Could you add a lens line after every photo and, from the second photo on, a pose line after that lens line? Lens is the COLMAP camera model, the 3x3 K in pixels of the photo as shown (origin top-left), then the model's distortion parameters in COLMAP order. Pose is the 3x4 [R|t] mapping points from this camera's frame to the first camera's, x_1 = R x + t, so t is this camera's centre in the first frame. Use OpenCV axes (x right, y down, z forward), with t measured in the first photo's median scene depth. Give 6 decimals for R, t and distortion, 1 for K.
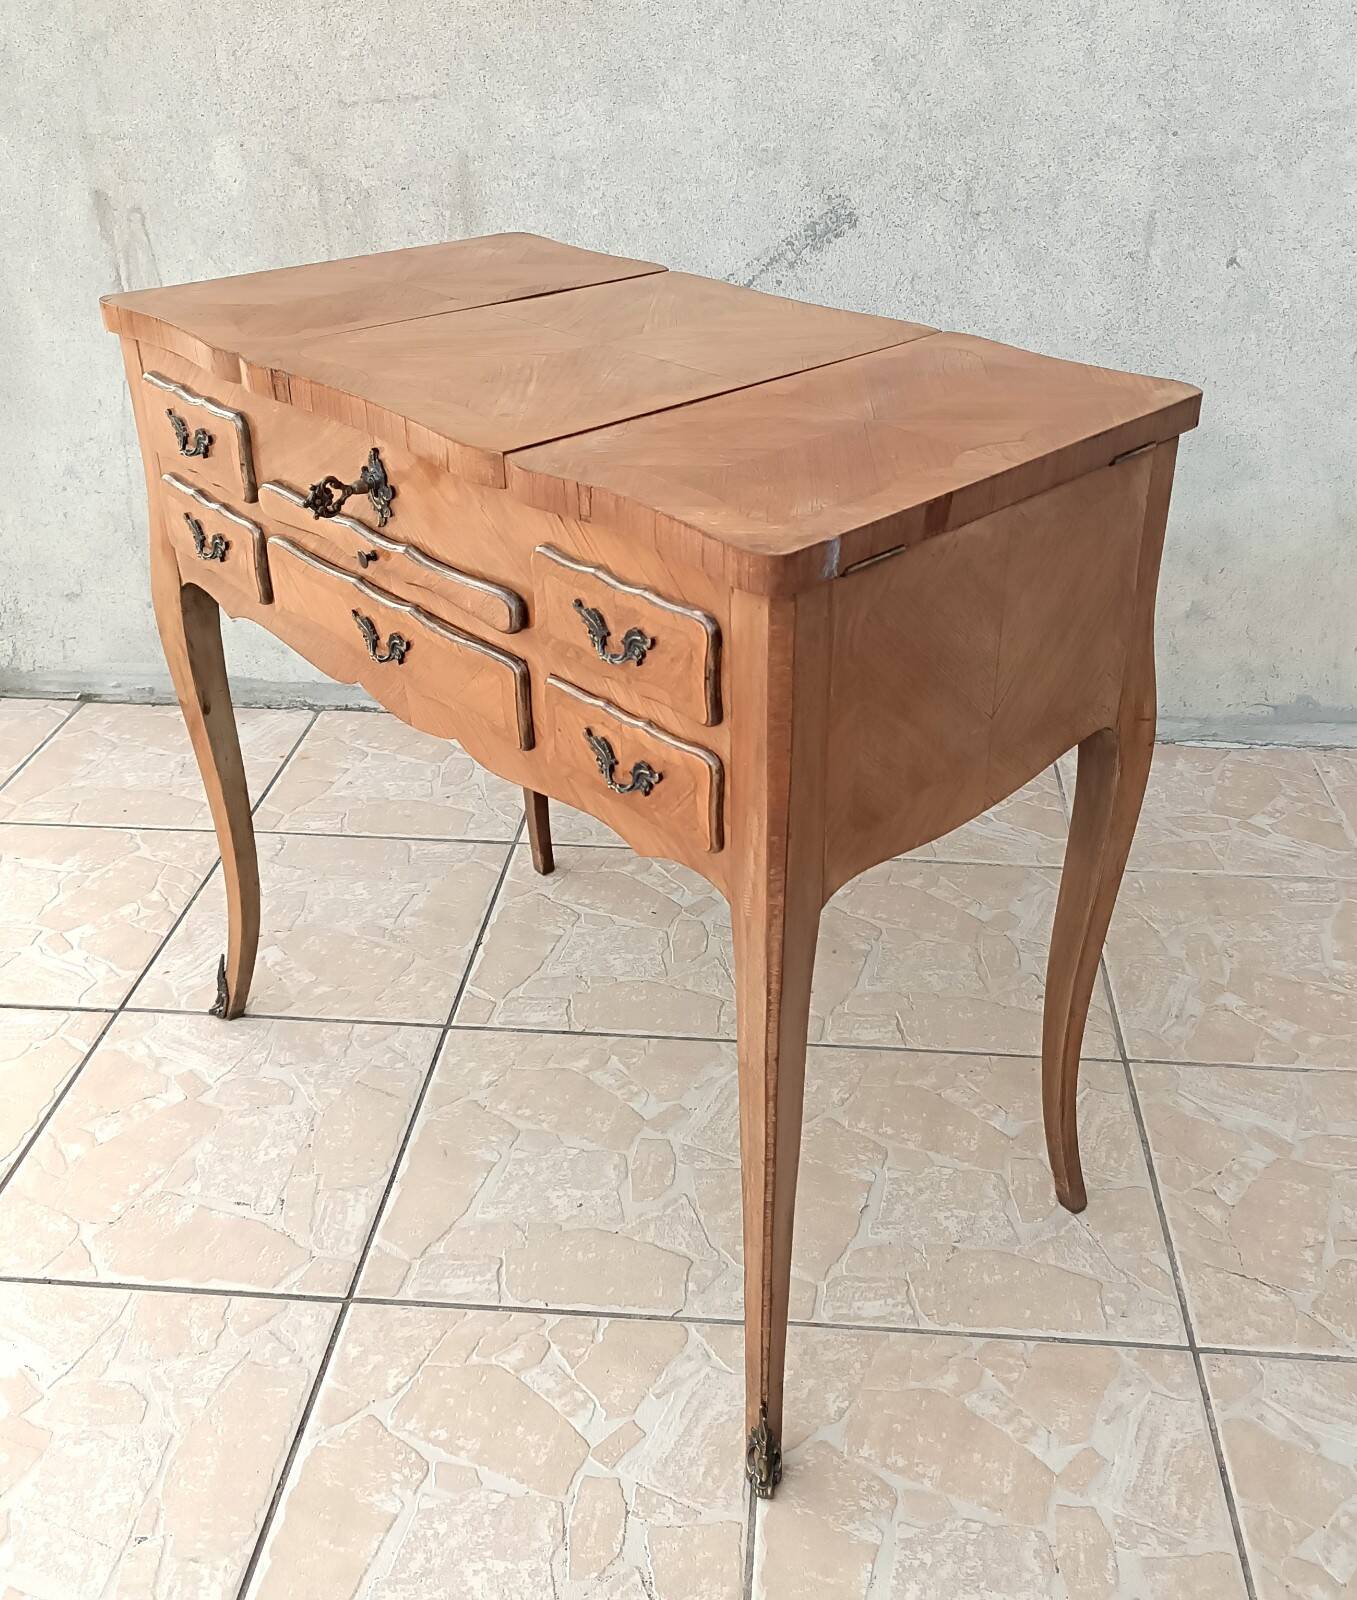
lens RADIAL K [[1513.7, 0, 740.3], [0, 1513.7, 733.7], [0, 0, 1]] dist [0.006331, 0.000000]
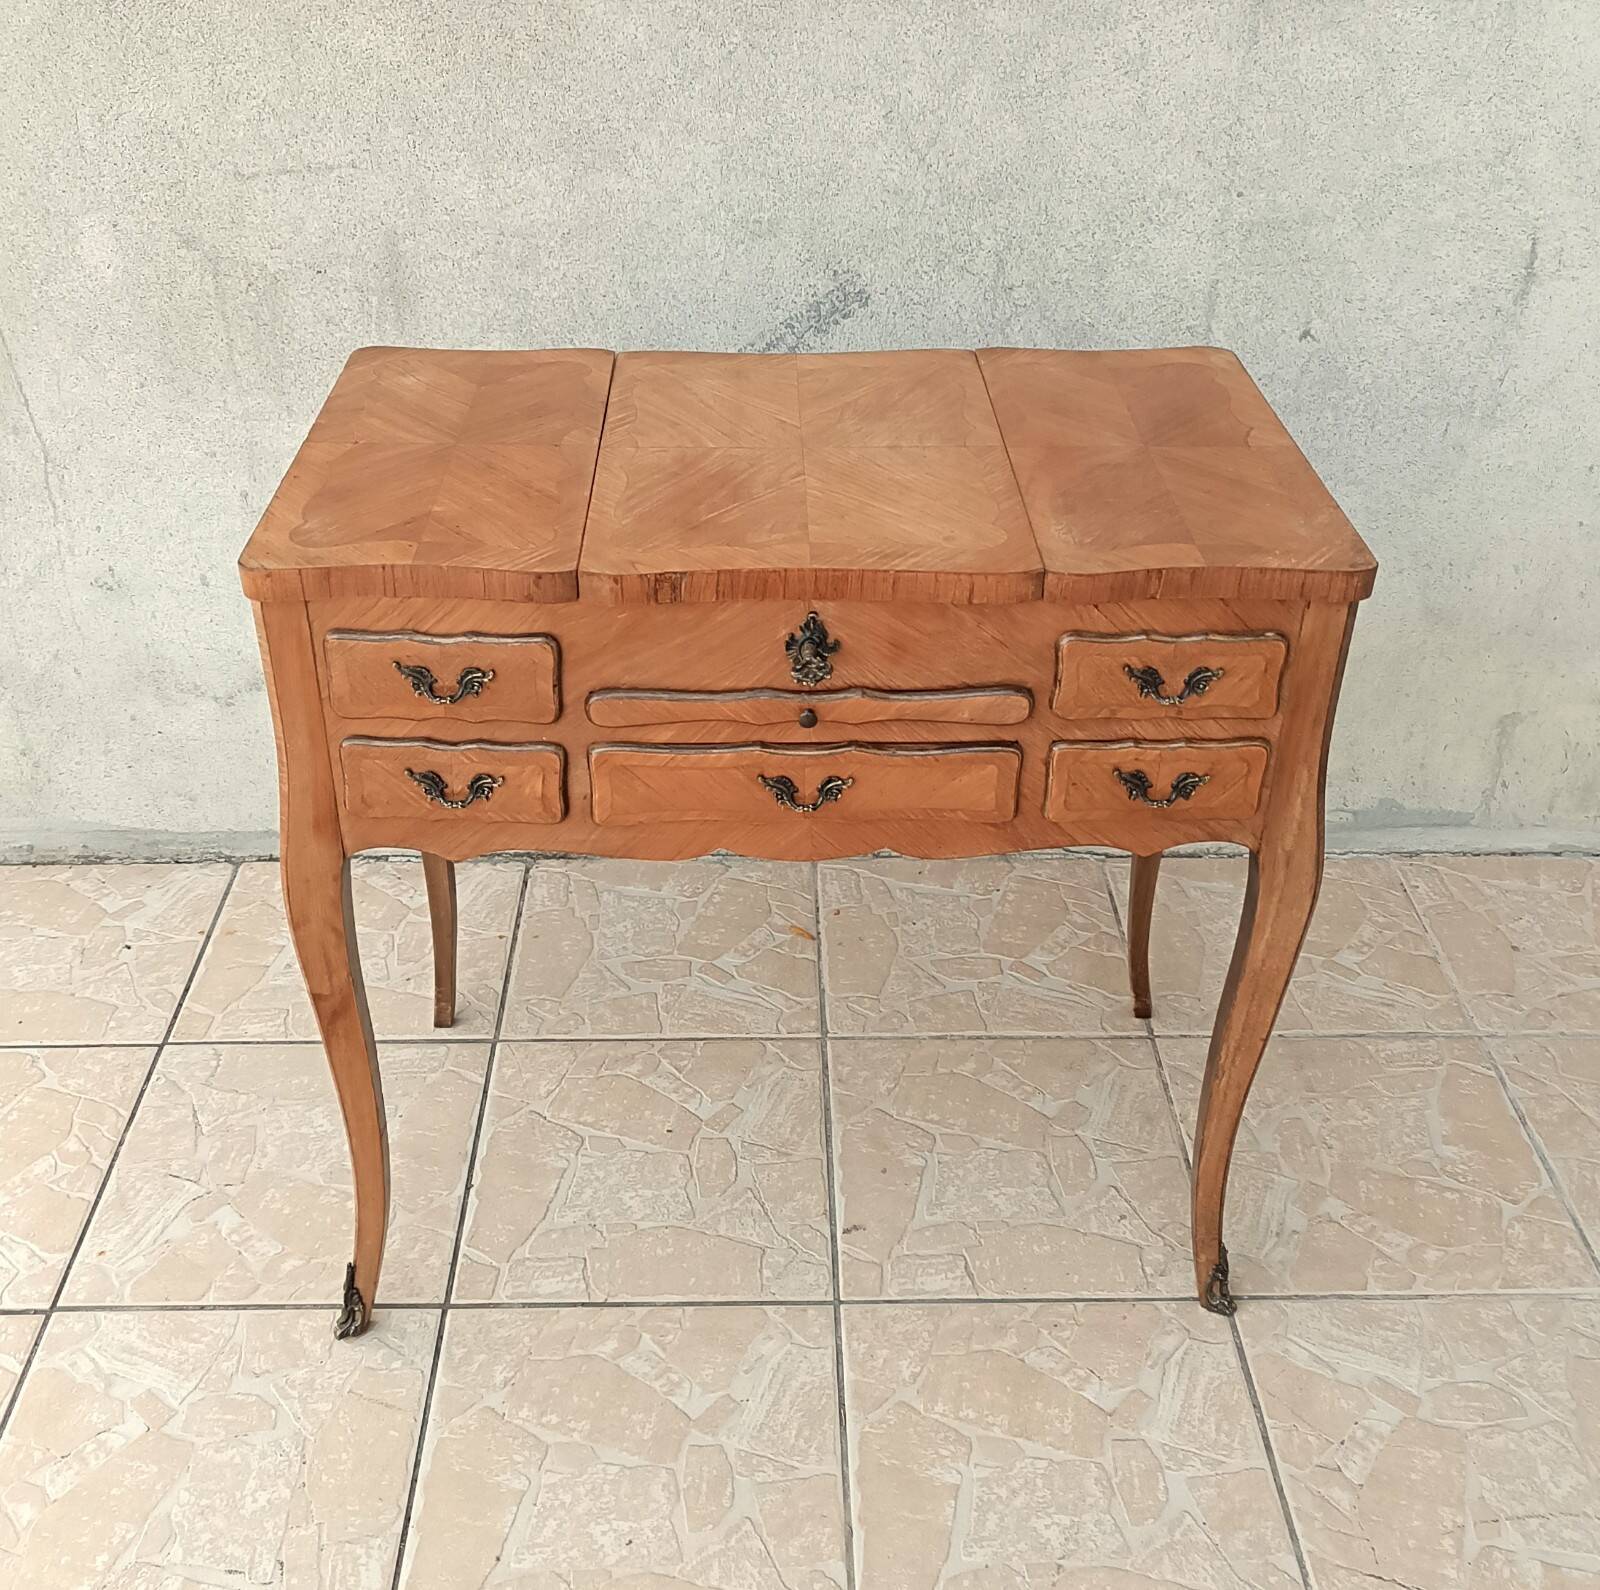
lens RADIAL K [[1784.9, 0, 786.0], [0, 1784.9, 747.7], [0, 0, 1]] dist [0.006804, 0.000000]
pose [[0.996583, -0.047760, 0.067388, -0.051359], [0.043481, 0.997028, 0.063597, -0.165869], [-0.070225, -0.060449, 0.995698, -0.000701]]
